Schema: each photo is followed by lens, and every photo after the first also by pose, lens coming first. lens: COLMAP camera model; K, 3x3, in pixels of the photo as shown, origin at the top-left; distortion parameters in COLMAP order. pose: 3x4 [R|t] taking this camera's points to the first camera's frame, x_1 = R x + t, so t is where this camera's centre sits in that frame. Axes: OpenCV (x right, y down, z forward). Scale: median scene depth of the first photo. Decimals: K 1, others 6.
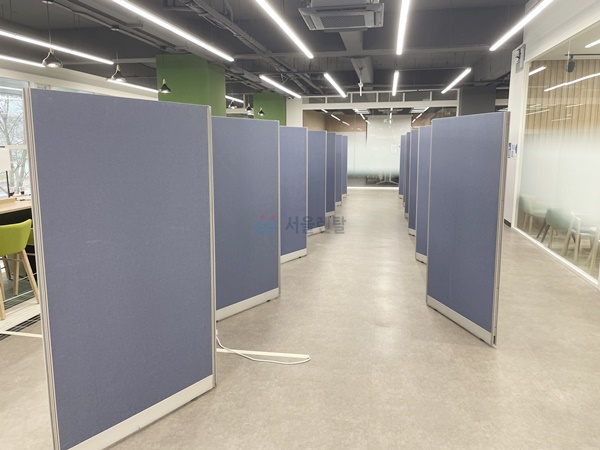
lens RADIAL K [[454.9, 0, 302.2], [0, 454.9, 222.1], [0, 0, 1]] dist [0.088401, -0.121799]
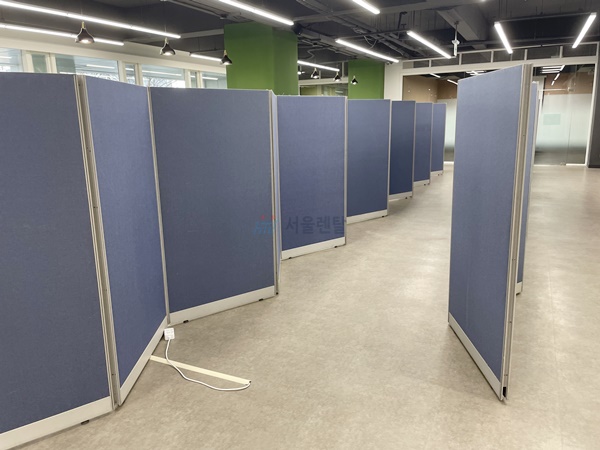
lens RADIAL K [[454.9, 0, 302.2], [0, 454.9, 222.1], [0, 0, 1]] dist [0.088401, -0.121799]
pose [[0.960181, 0.043124, -0.276032, 0.170221], [-0.026258, 0.997571, 0.064512, -0.025214], [0.278144, -0.054695, 0.958981, 0.136927]]
